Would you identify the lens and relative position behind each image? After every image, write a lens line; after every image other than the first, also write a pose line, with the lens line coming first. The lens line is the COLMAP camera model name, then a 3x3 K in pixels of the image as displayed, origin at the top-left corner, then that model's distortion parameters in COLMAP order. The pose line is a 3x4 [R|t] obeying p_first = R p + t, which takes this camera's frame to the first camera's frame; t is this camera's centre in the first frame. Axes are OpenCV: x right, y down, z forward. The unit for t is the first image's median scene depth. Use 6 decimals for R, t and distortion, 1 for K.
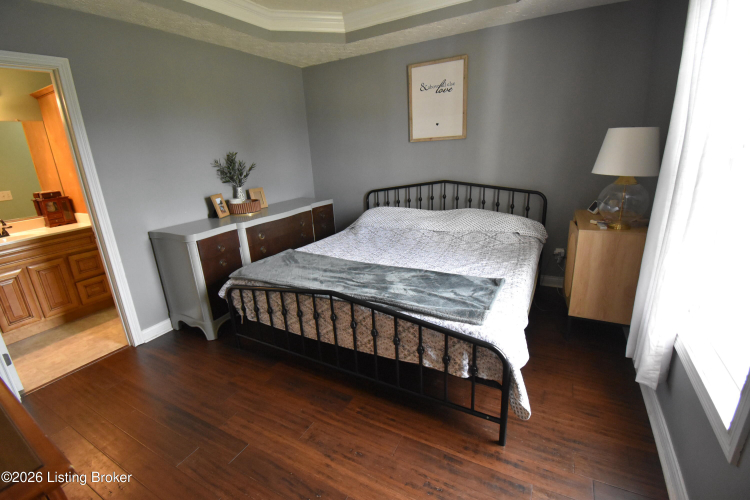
lens RADIAL K [[327.8, 0, 372.1], [0, 327.8, 247.4], [0, 0, 1]] dist [-0.013202, -0.007237]
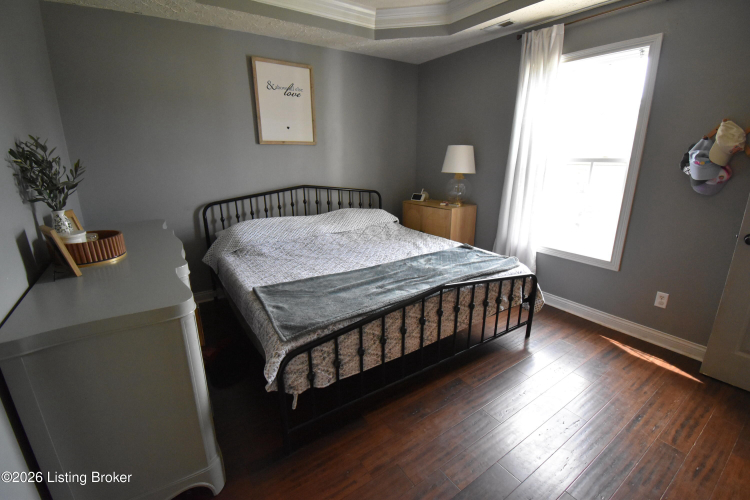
lens RADIAL K [[327.8, 0, 372.0], [0, 327.8, 248.2], [0, 0, 1]] dist [-0.013202, -0.007237]
pose [[0.463468, -0.192605, 0.864928, -0.818772], [0.231792, 0.968457, 0.091455, -0.089769], [-0.855260, 0.158096, 0.493493, 0.517070]]
